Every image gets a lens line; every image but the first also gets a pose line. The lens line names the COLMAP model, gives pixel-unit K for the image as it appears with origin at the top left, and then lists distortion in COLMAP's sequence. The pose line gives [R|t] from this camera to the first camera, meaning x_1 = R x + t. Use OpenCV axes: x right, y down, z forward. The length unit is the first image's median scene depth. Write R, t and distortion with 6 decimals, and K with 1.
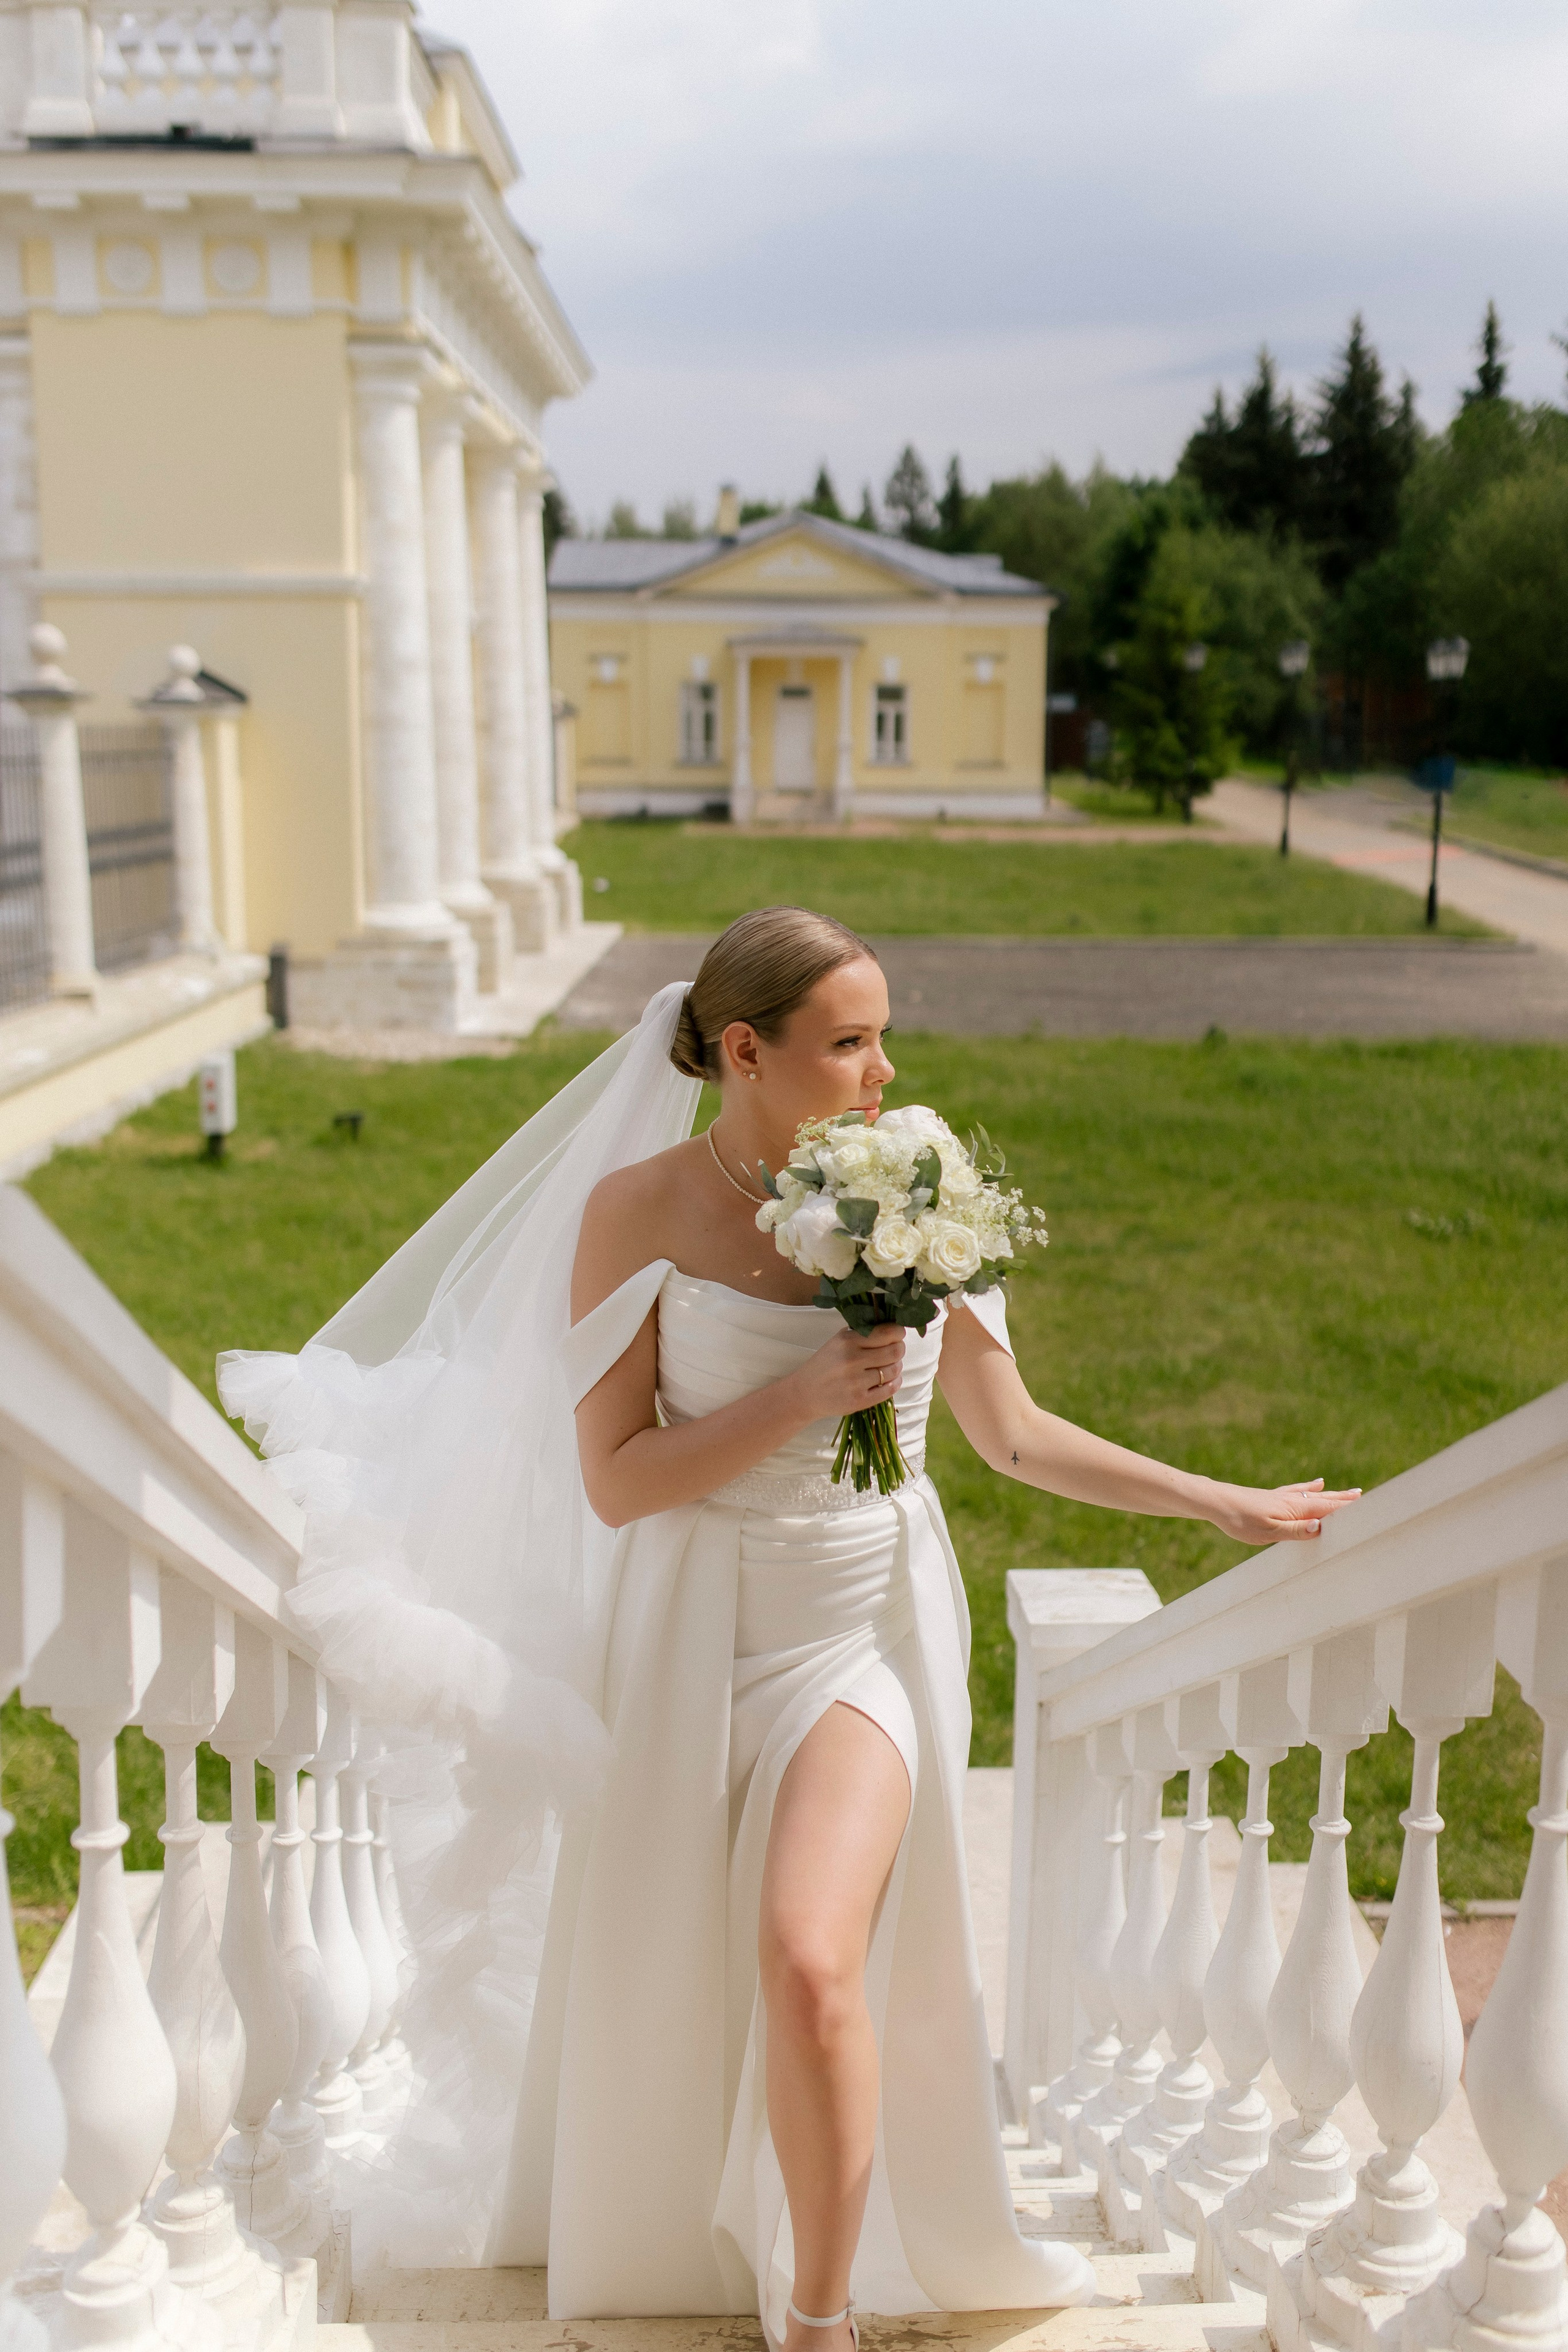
lens RADIAL K [[2284.2, 0, 784.0], [0, 2284.2, 1176.0], [0, 0, 1]] dist [-0.008263, 0.015989]
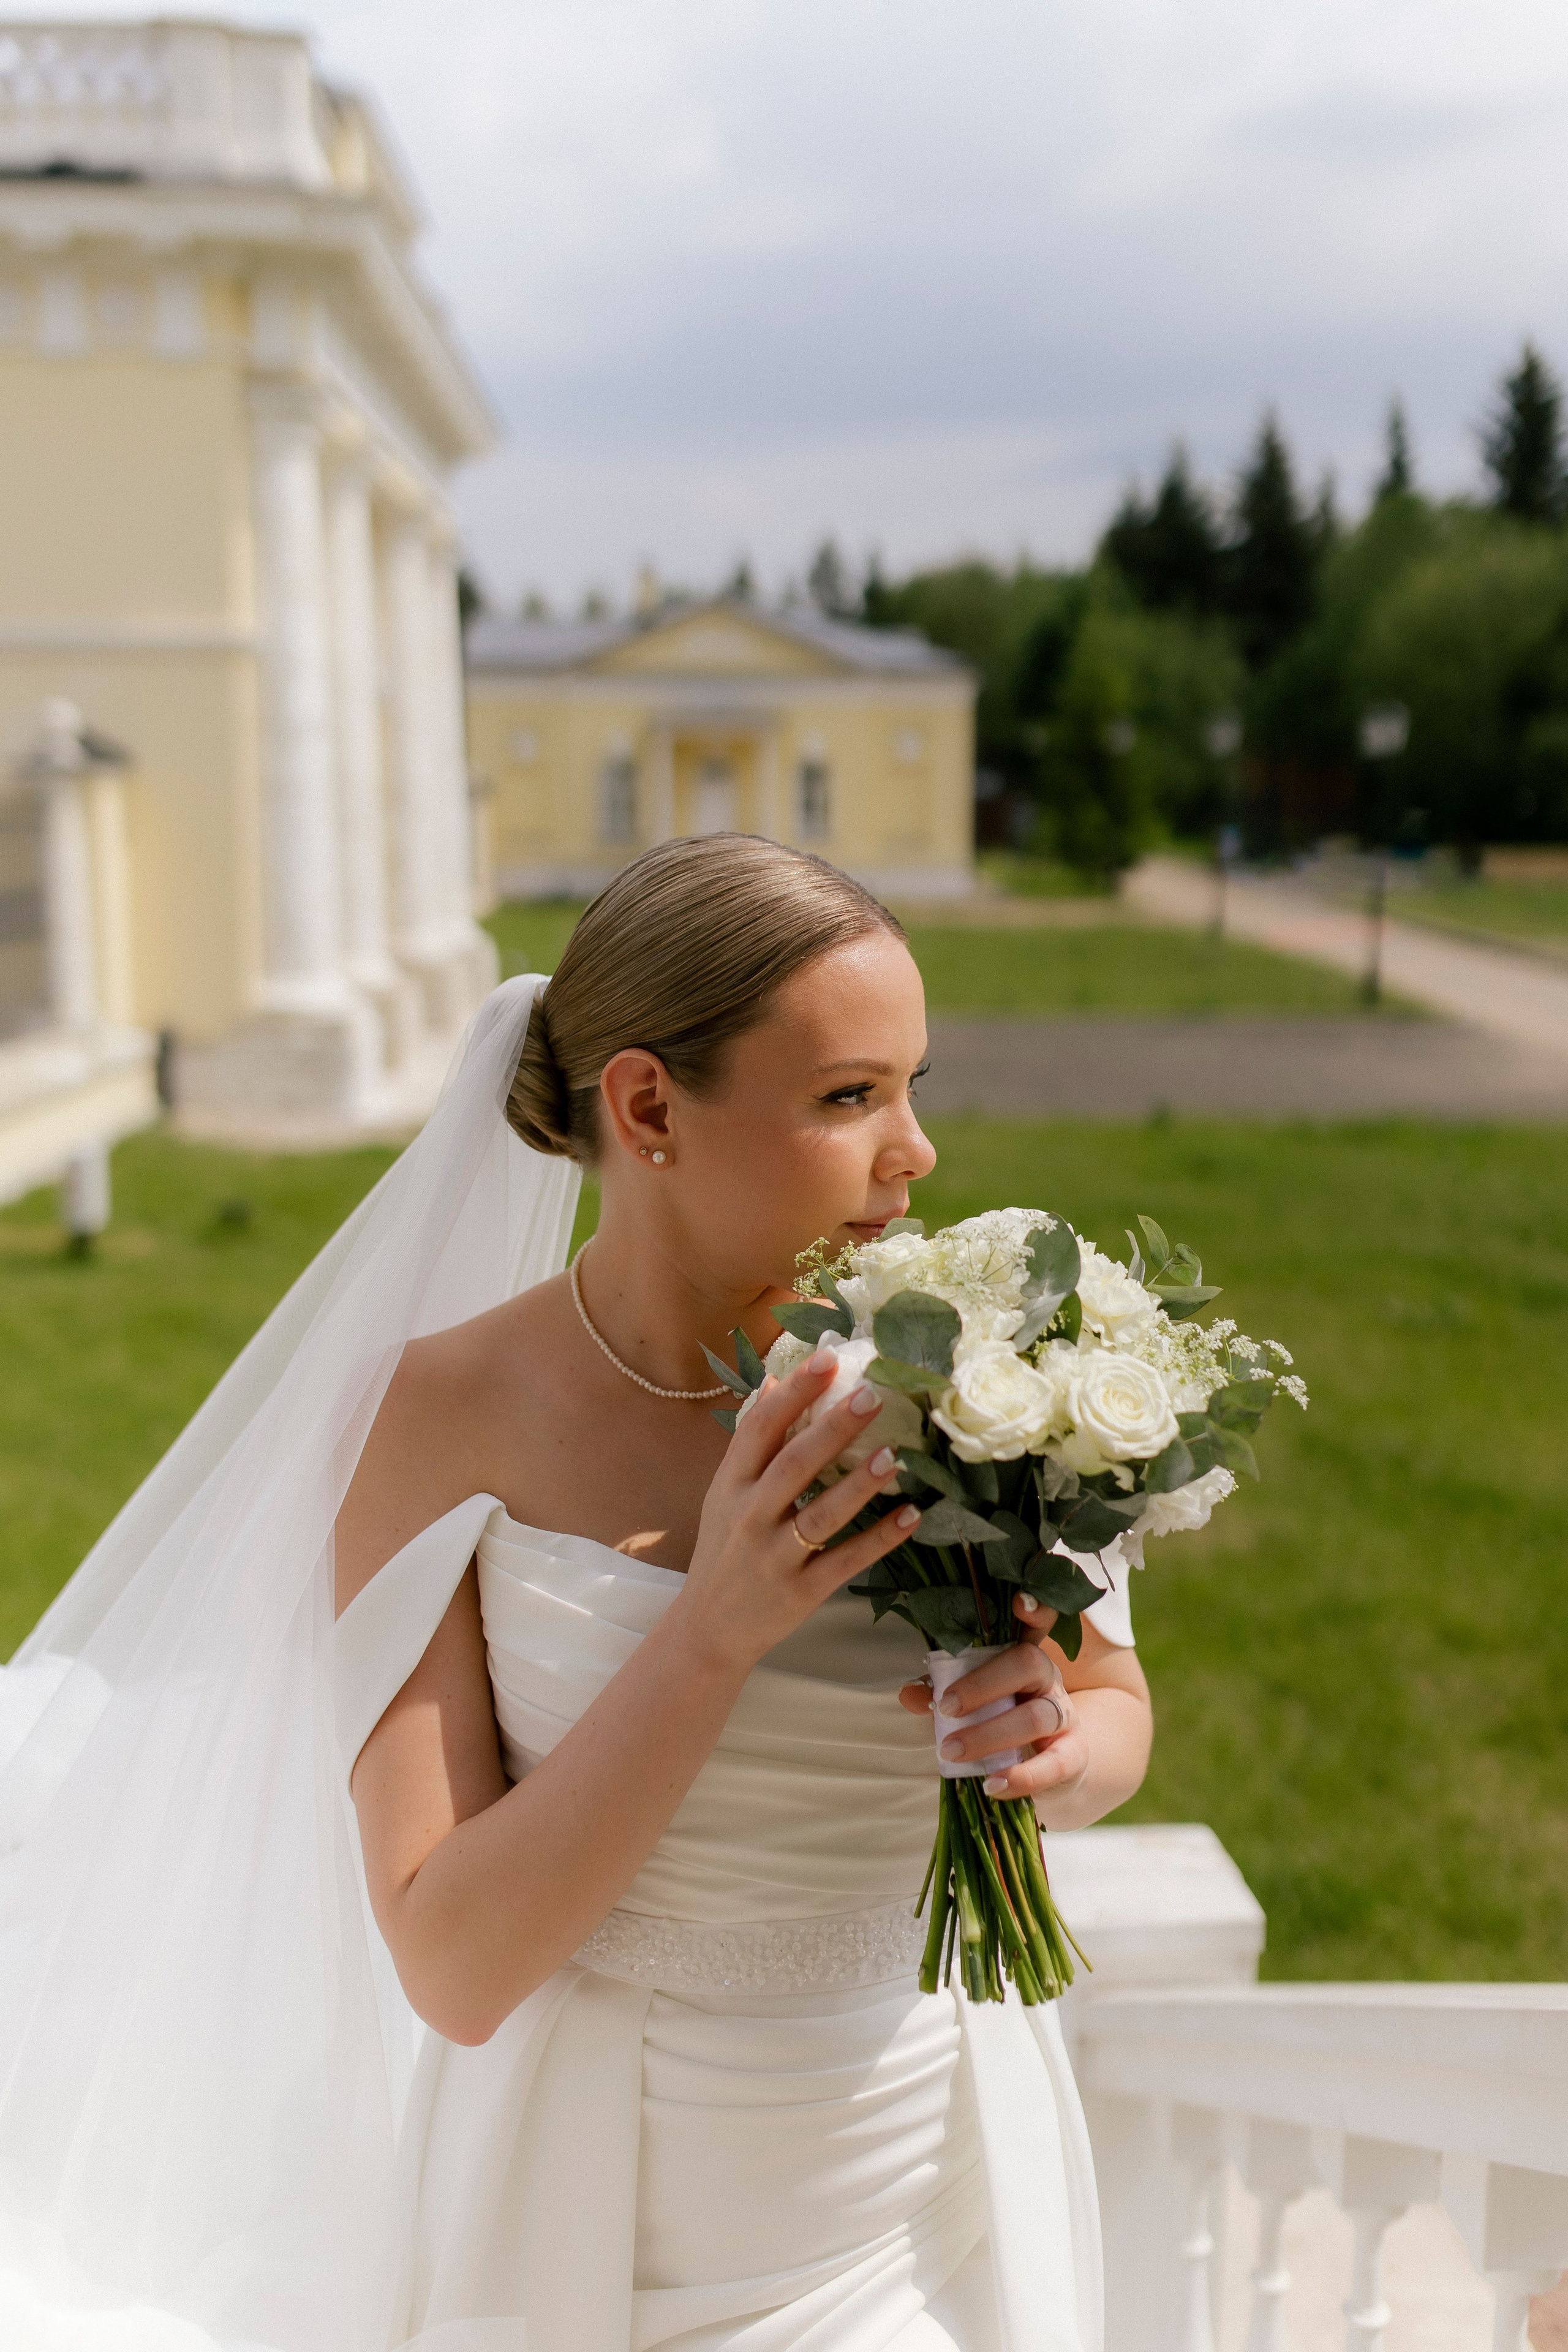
lens RADIAL K [[2284.2, 0, 784.0], [0, 2284.2, 1176.0], [0, 0, 1]] dist [-0.008263, 0.015989]
pose [[0.999403, -0.007656, 0.033693, -0.000322], [0.008917, 0.999259, -0.037432, -0.001864], [-0.033381, 0.037710, 0.998731, 0.047156]]
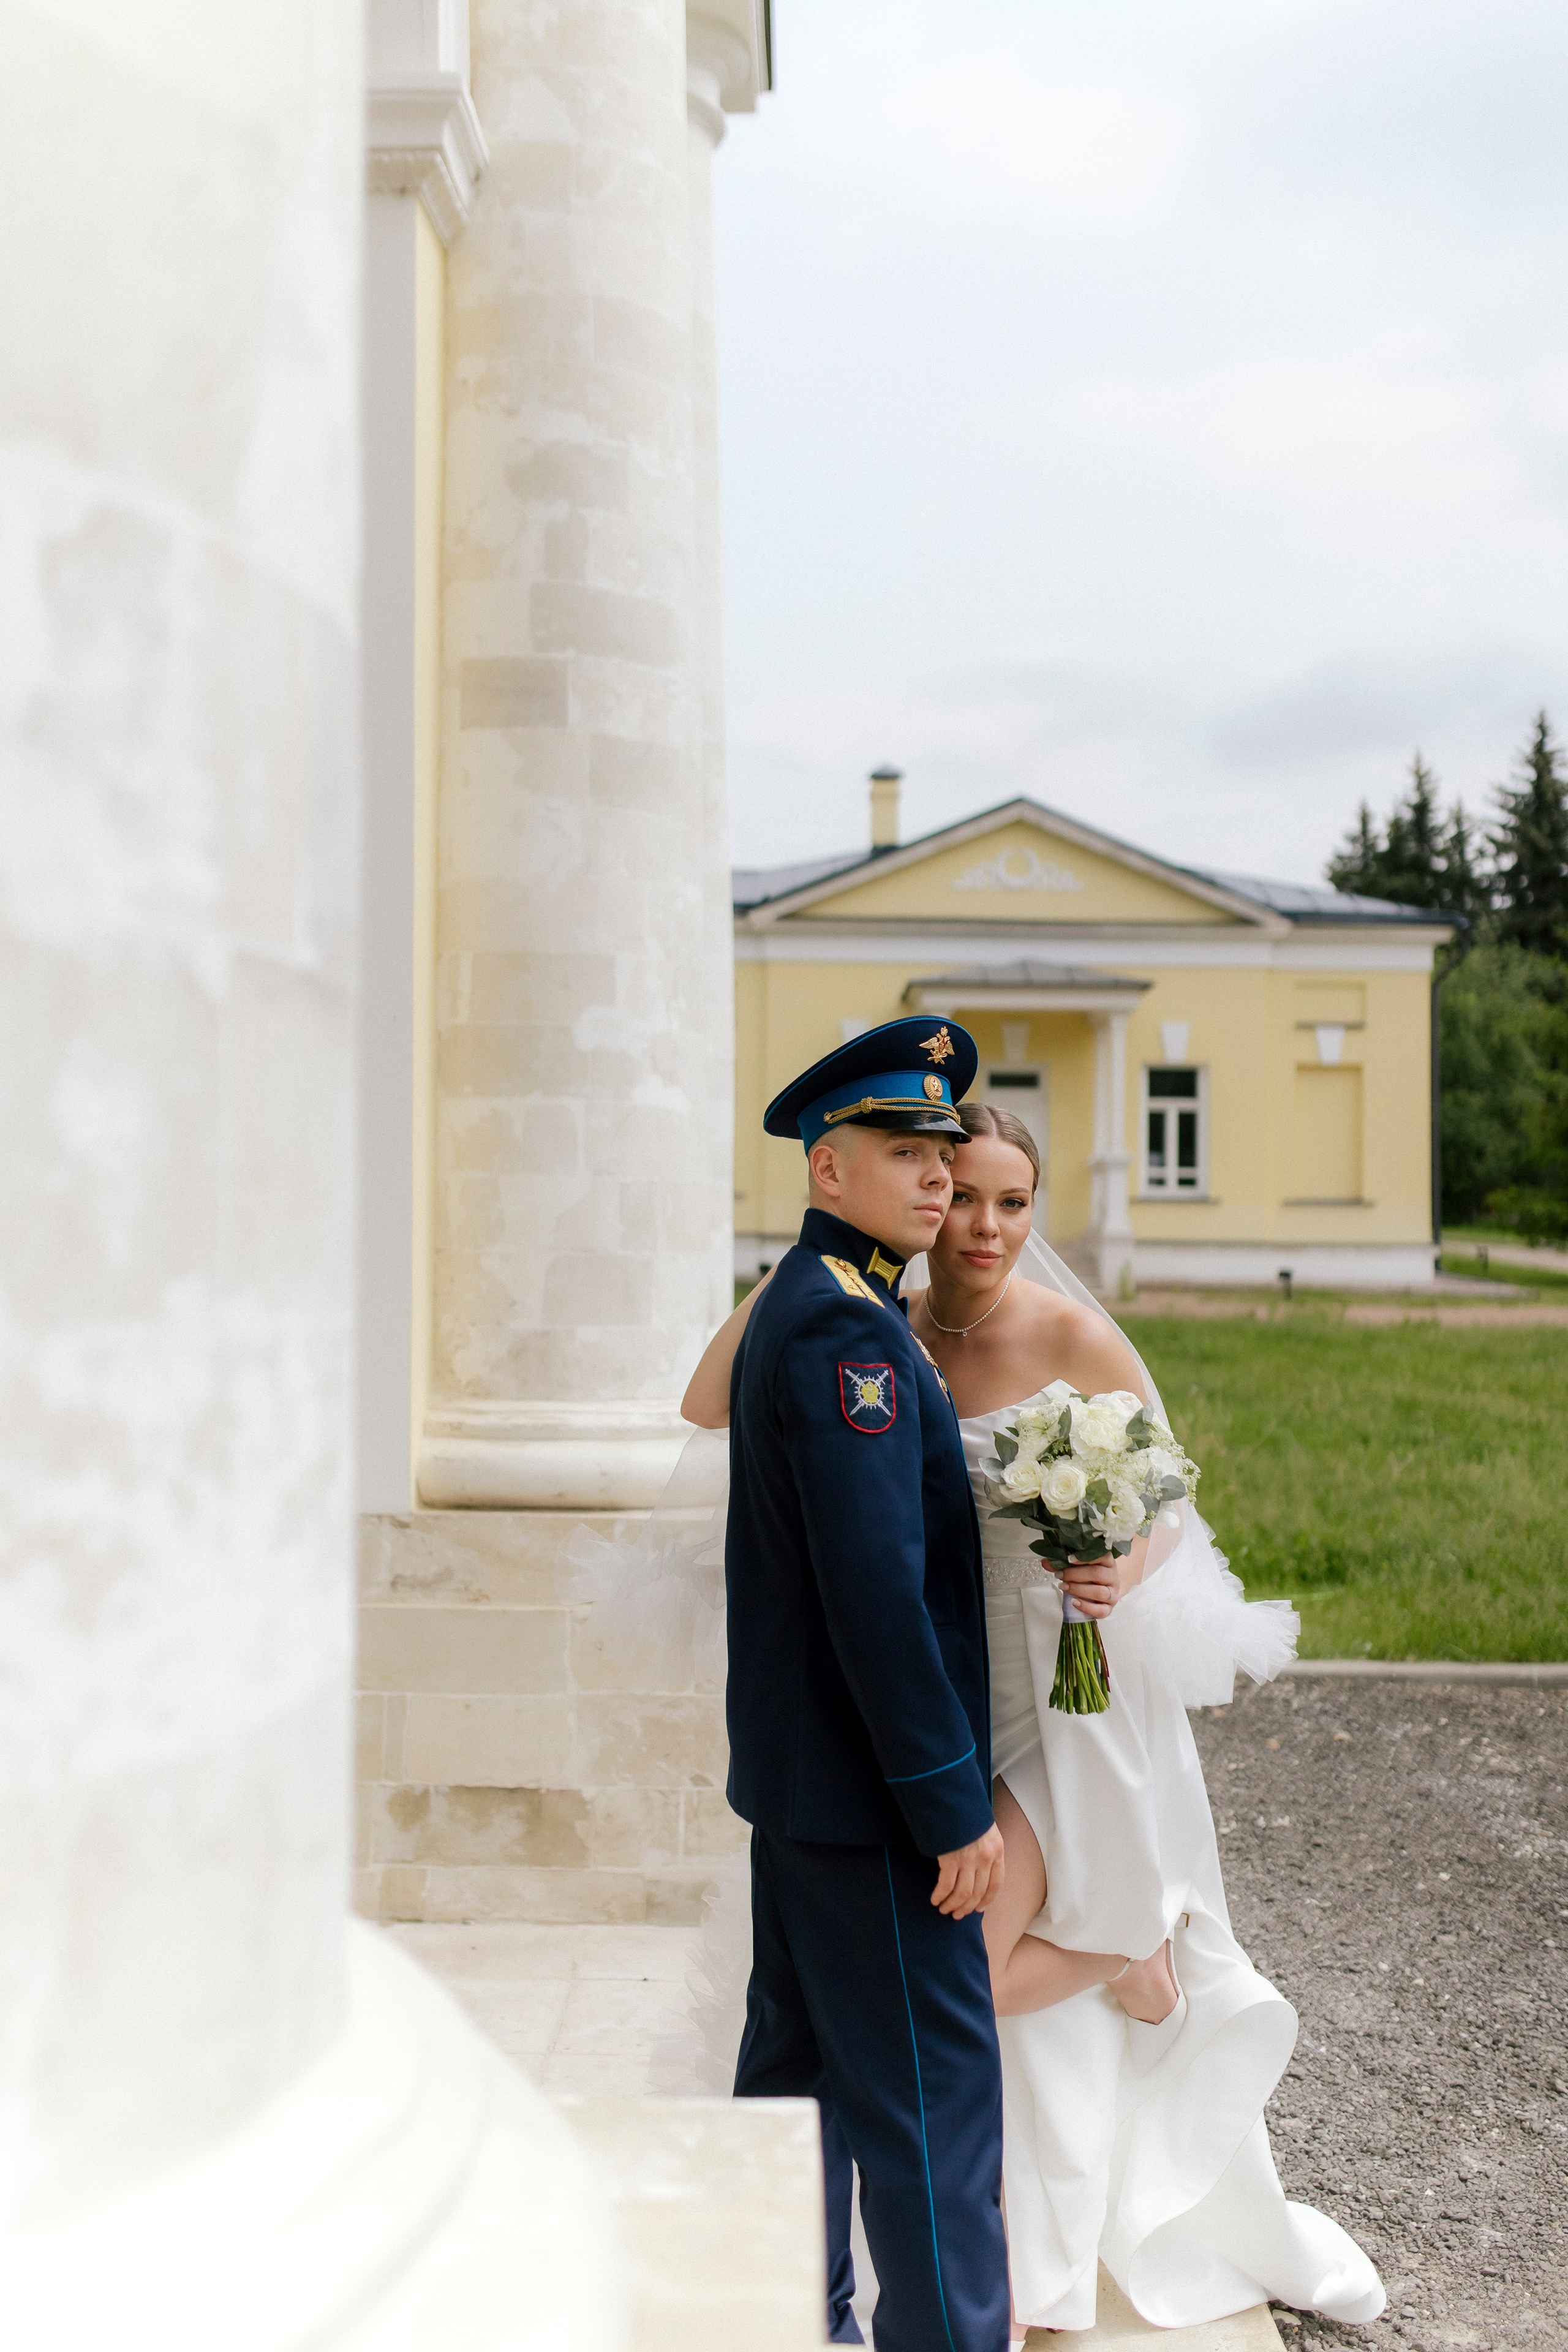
lens RADIAL K [[2252.6, 0, 784.0], [0, 2252.6, 1176.0], [0, 0, 1]] dist [-0.003076, 0.002294]
pose [[0.999974, 0.006509, 0.002968, -0.111844], [-0.005725, 0.976936, -0.213455, -0.120451], [-0.004289, 0.213432, 0.976948, 0.849615]]
